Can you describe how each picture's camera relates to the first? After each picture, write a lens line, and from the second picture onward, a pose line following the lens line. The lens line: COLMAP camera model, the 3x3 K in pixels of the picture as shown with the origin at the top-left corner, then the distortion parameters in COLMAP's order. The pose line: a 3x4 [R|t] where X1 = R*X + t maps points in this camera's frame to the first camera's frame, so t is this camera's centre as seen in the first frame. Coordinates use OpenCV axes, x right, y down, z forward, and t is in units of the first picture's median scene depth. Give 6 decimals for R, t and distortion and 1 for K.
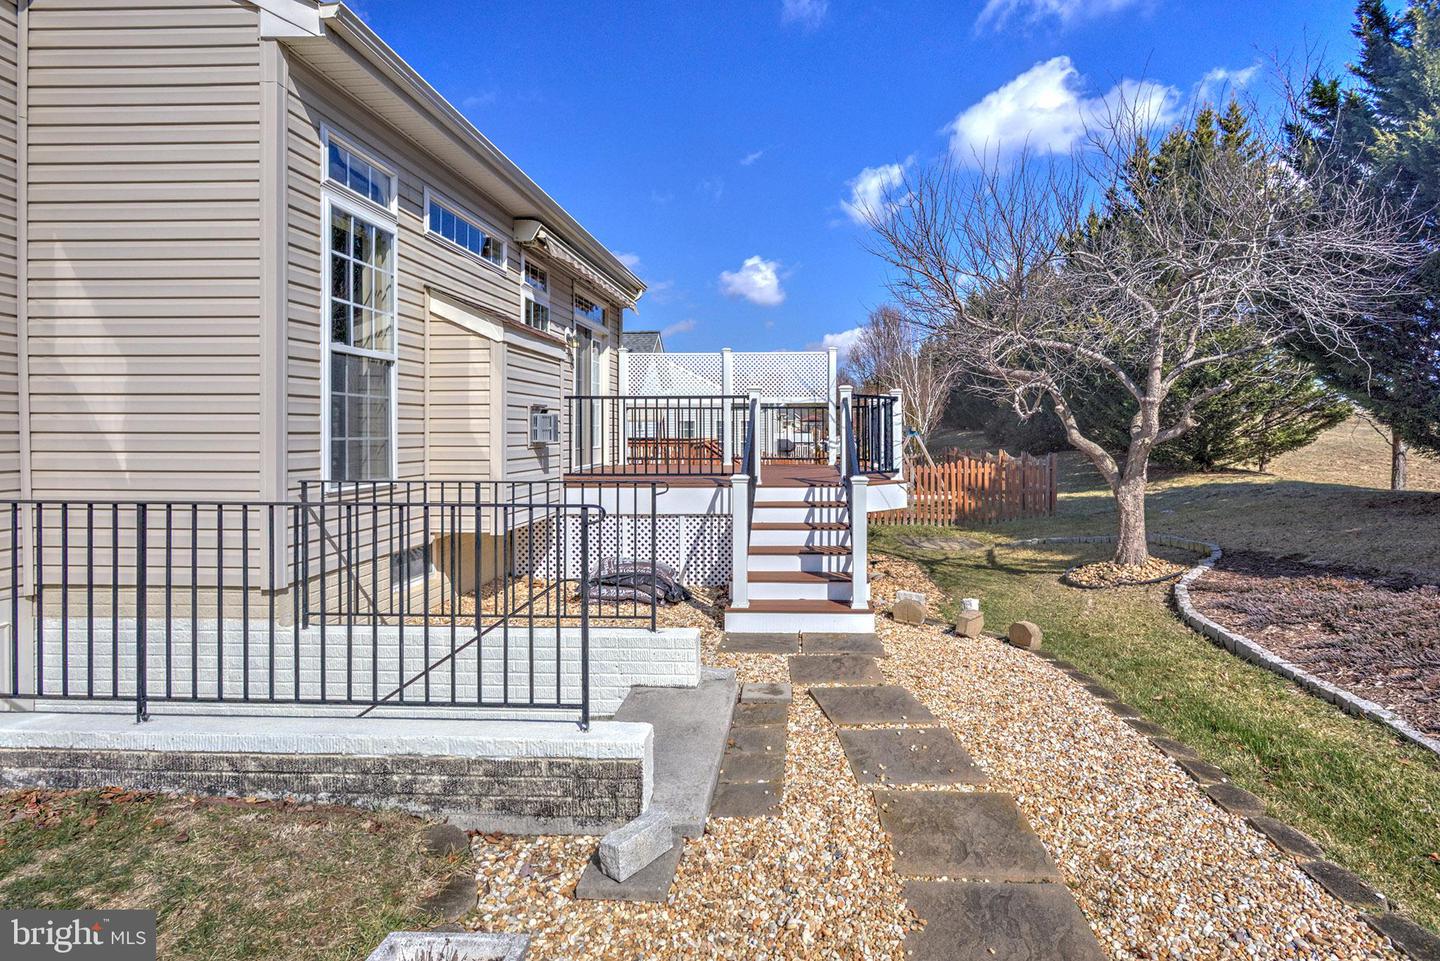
lens RADIAL K [[695.4, 0, 721.7], [0, 695.4, 443.7], [0, 0, 1]] dist [-0.008384, -0.000418]
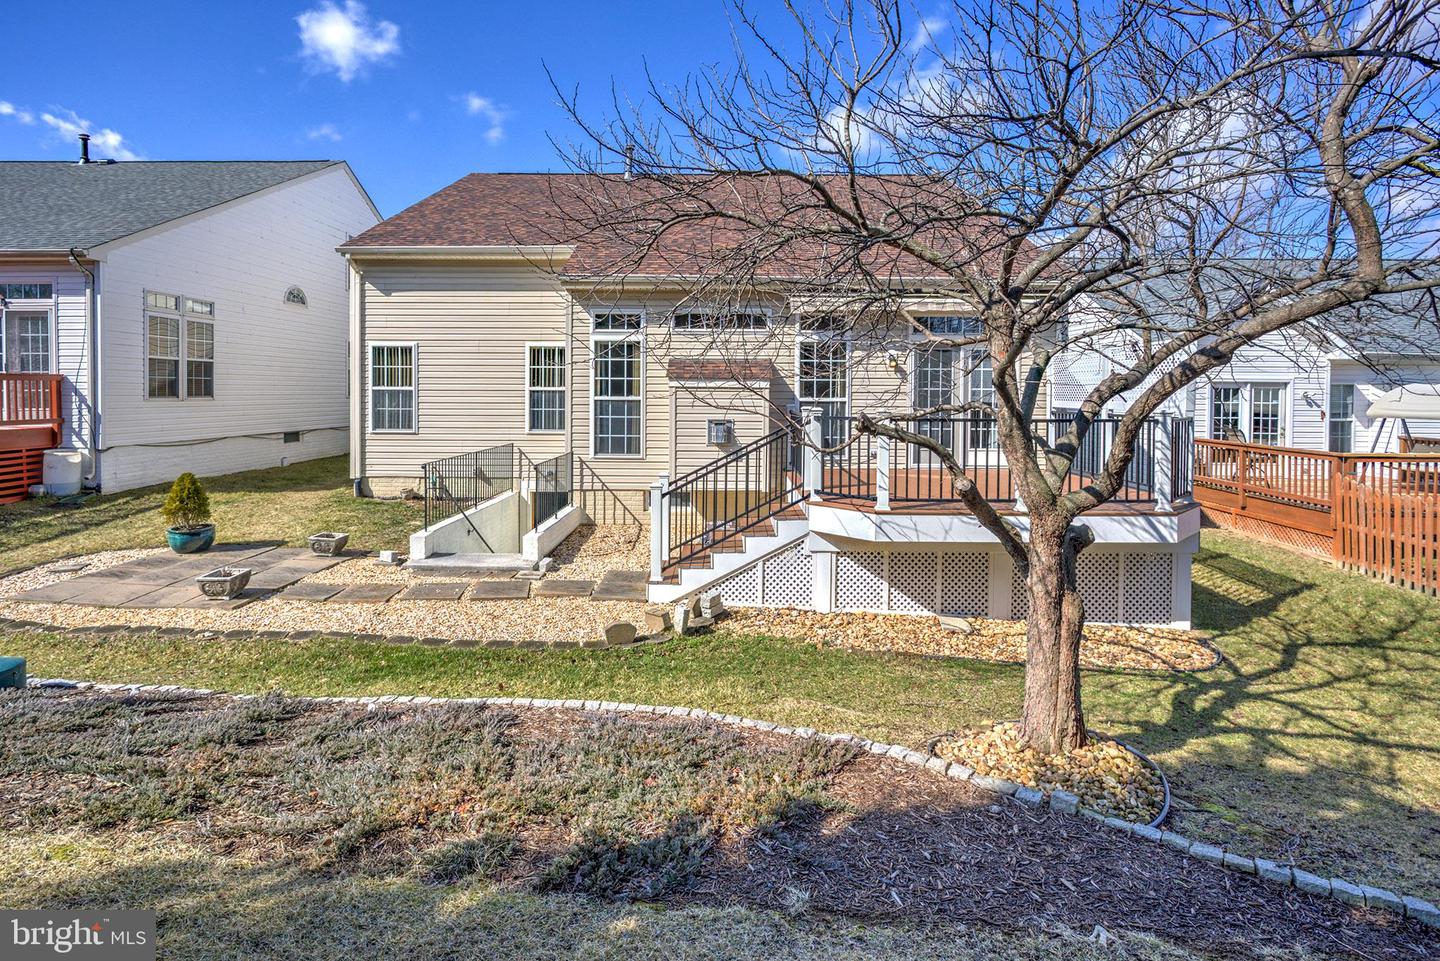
lens RADIAL K [[715.6, 0, 717.4], [0, 715.6, 406.0], [0, 0, 1]] dist [-0.008753, -0.000080]
pose [[0.012040, 0.015953, -0.999800, 2.086779], [-0.005643, 0.999858, 0.015886, -0.162828], [0.999912, 0.005451, 0.012128, 1.477416]]
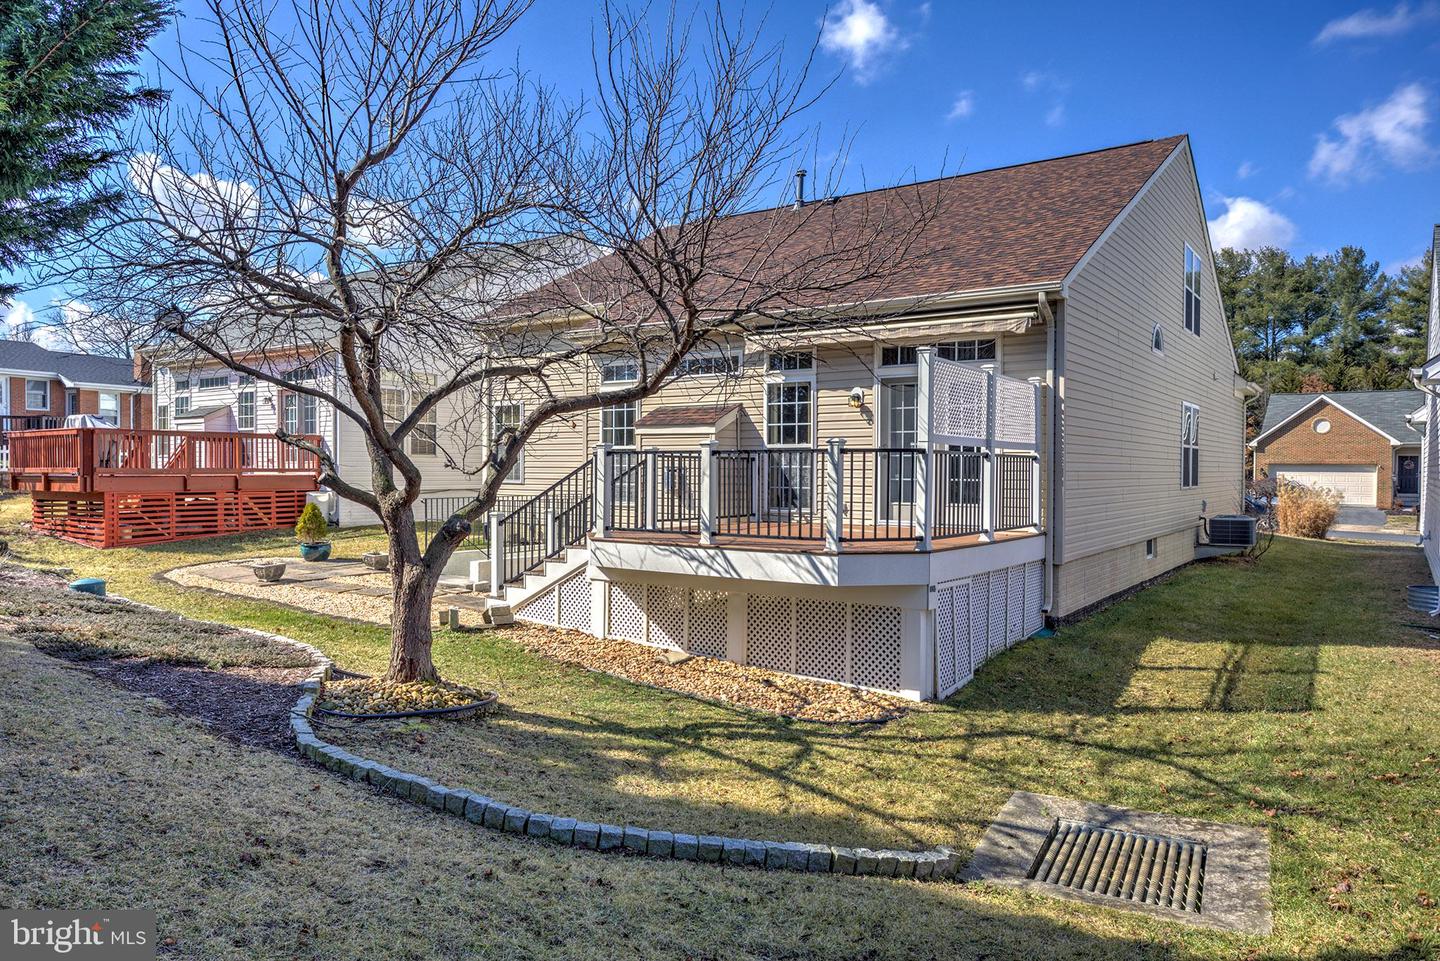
lens RADIAL K [[953.1, 0, 720.0], [0, 953.1, 480.5], [0, 0, 1]] dist [-0.006187, -0.001257]
pose [[-0.564121, 0.008806, -0.825645, 2.233333], [-0.003847, 0.999904, 0.013293, -0.069076], [0.825683, 0.010675, -0.564033, 3.554169]]
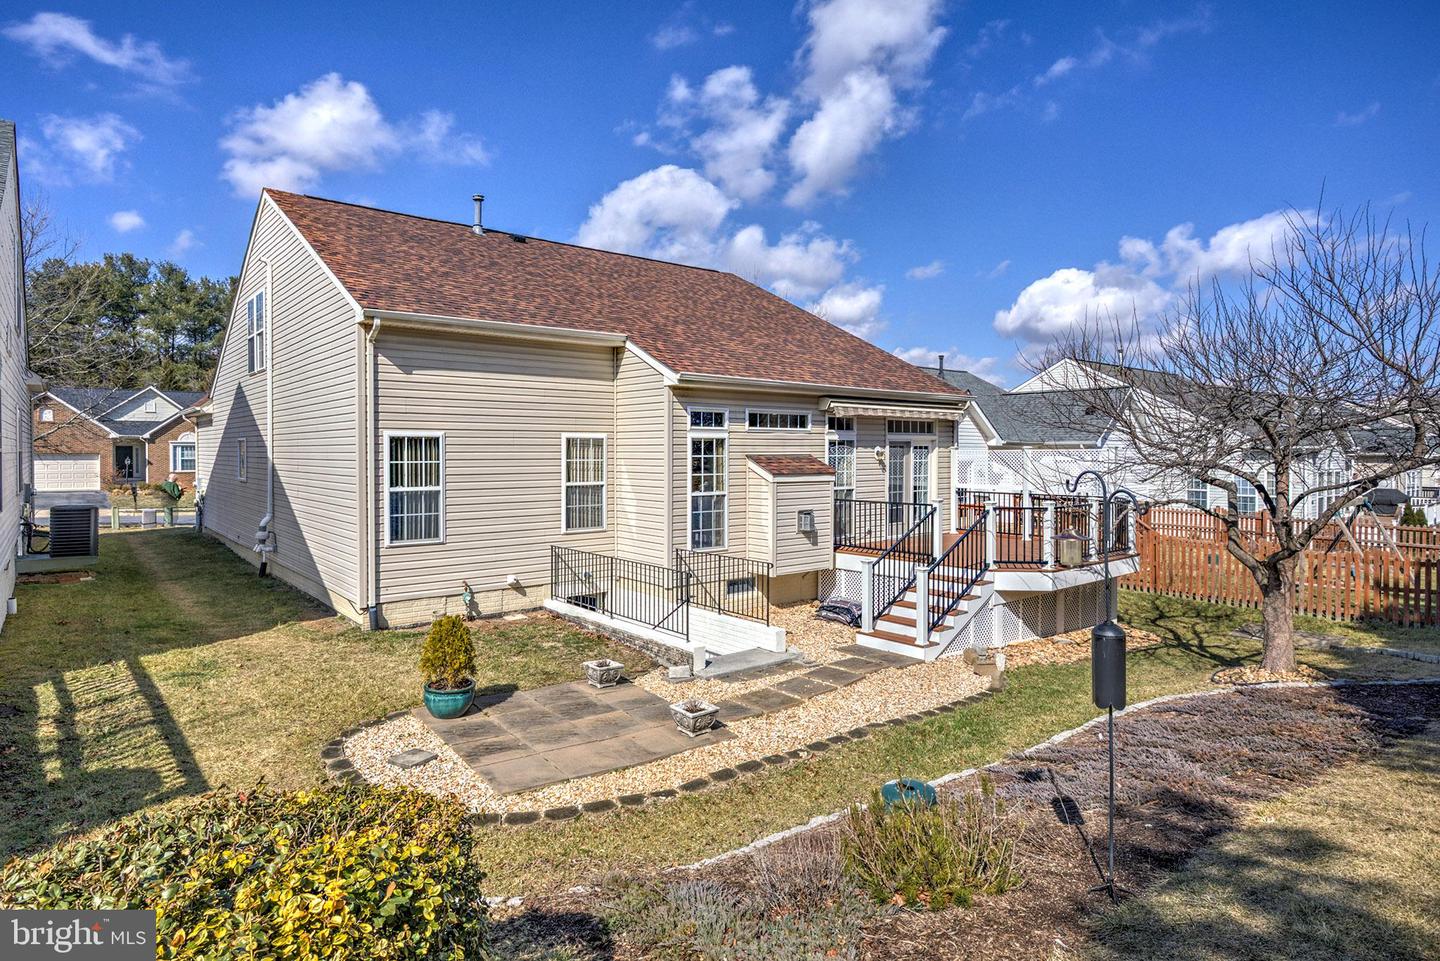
lens RADIAL K [[817.2, 0, 717.3], [0, 817.2, 456.7], [0, 0, 1]] dist [0.003940, 0.000157]
pose [[0.647013, 0.001931, -0.762476, 1.831950], [0.000375, 0.999996, 0.002850, -0.298726], [0.762479, -0.002130, 0.647010, -0.878480]]
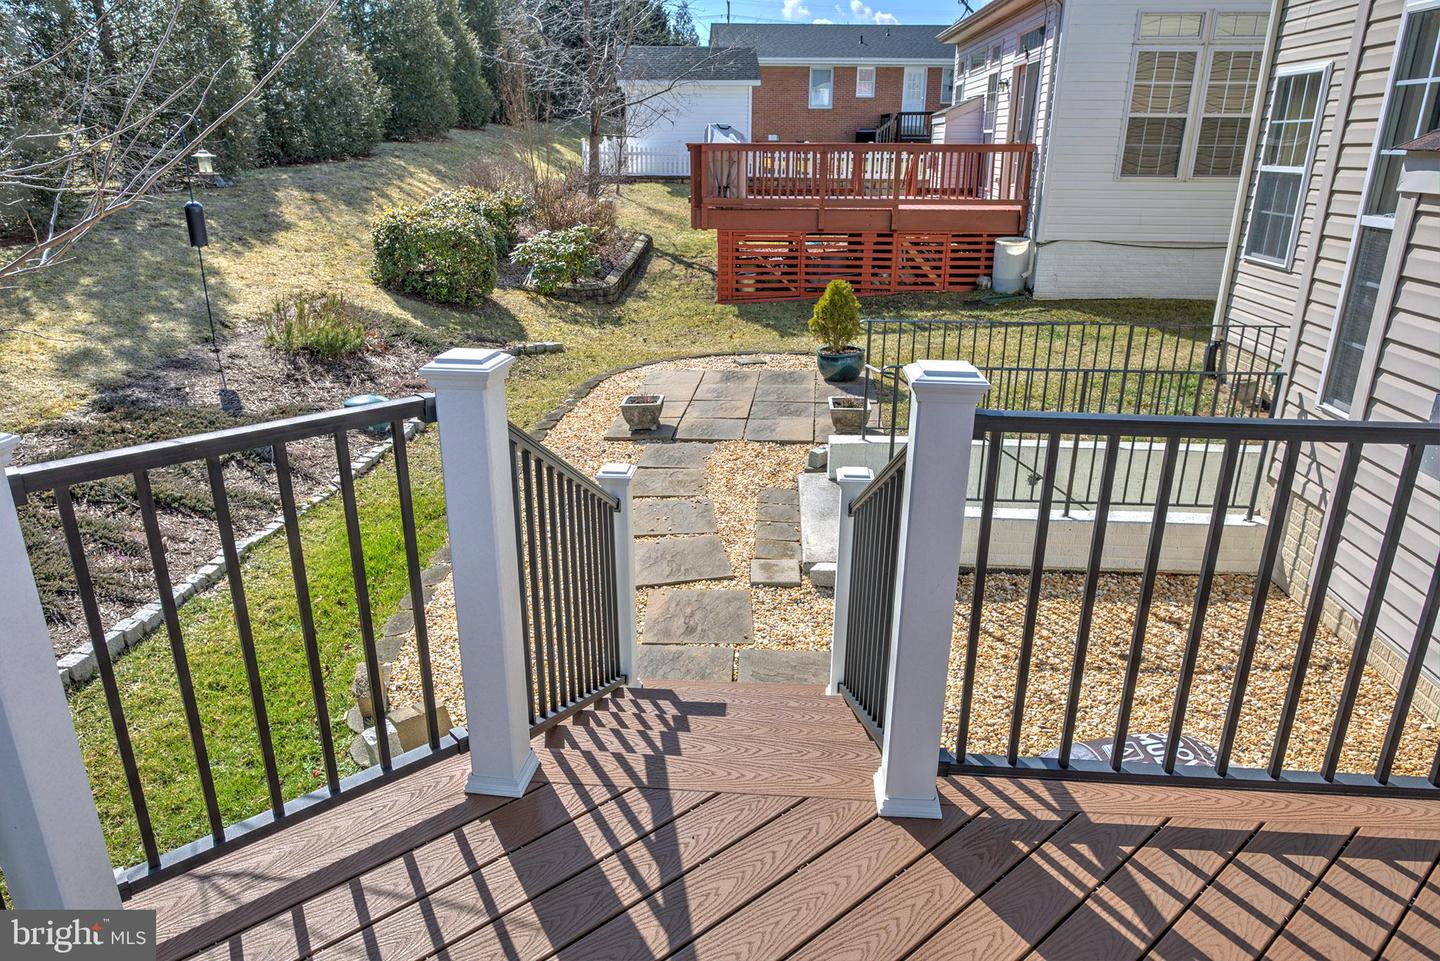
lens RADIAL K [[927.8, 0, 720.0], [0, 927.8, 480.5], [0, 0, 1]] dist [-0.002328, -0.001428]
pose [[-0.998638, -0.018354, 0.048836, 0.087288], [-0.000644, 0.940340, 0.340235, -0.226044], [-0.052167, 0.339740, -0.939072, 2.186858]]
